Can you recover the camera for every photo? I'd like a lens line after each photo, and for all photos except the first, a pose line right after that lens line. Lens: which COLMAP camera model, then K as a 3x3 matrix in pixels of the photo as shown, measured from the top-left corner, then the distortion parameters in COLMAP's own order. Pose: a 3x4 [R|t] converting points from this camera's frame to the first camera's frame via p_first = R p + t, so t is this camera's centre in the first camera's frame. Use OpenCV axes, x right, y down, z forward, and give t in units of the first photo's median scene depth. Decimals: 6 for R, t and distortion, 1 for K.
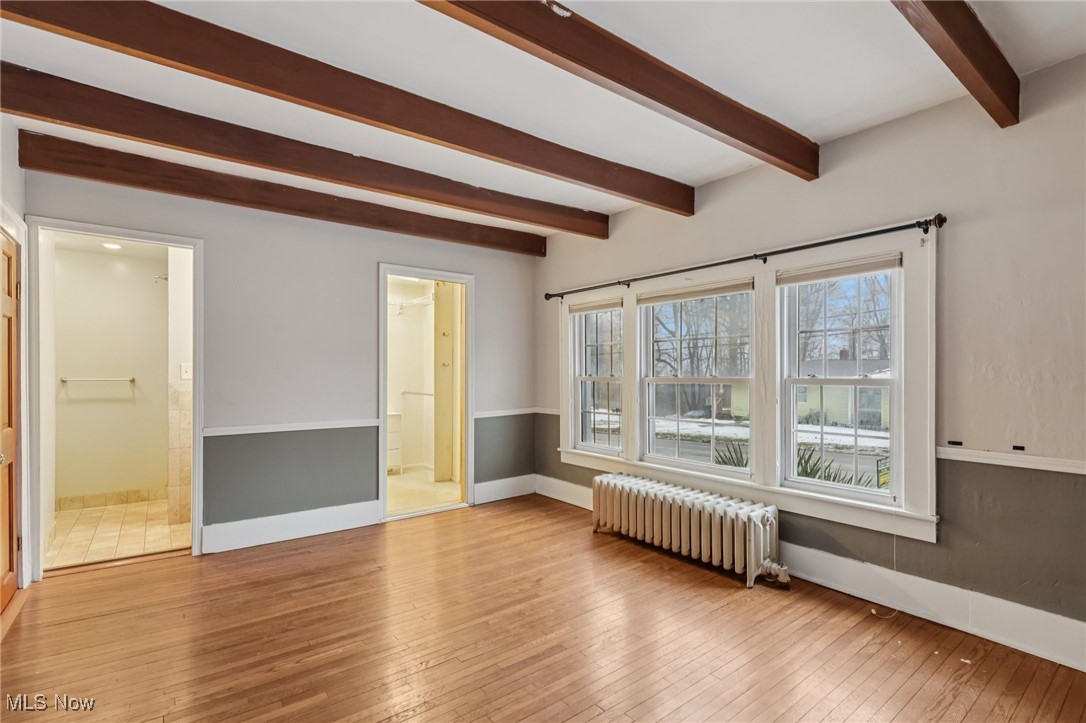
lens RADIAL K [[508.8, 0, 543.7], [0, 508.8, 371.3], [0, 0, 1]] dist [-0.002369, 0.000527]
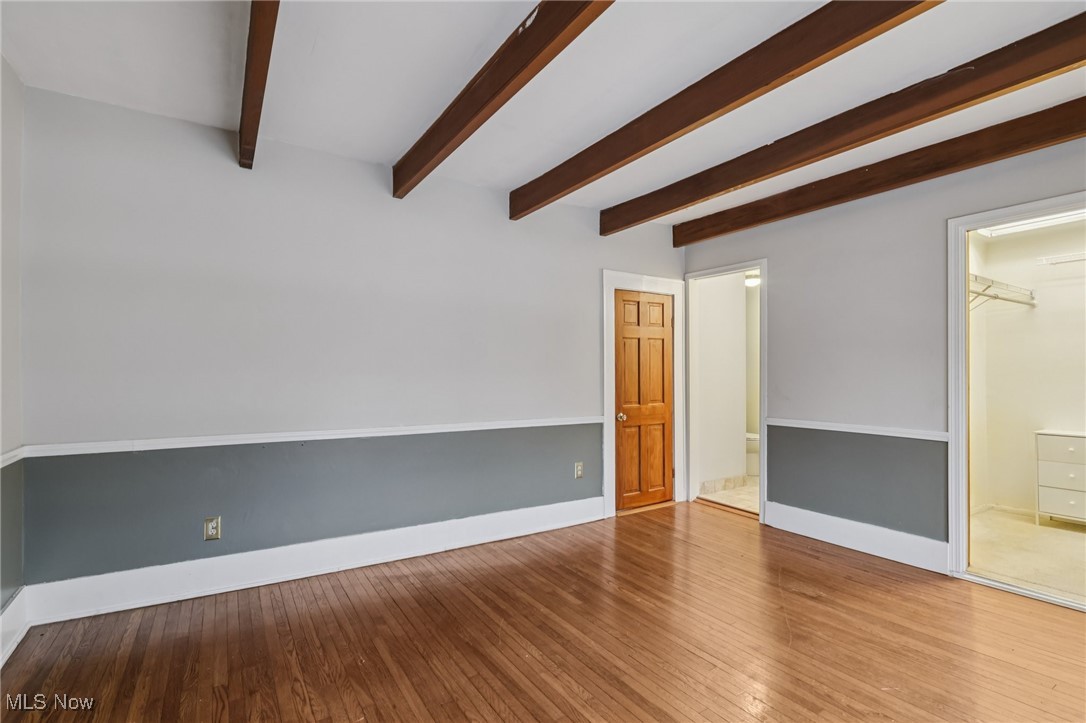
lens RADIAL K [[508.8, 0, 543.7], [0, 508.8, 371.3], [0, 0, 1]] dist [-0.002369, 0.000527]
pose [[-0.080170, -0.001173, -0.996780, 0.553207], [0.005875, 0.999981, -0.001650, 0.002935], [0.996764, -0.005988, -0.080162, 0.583267]]
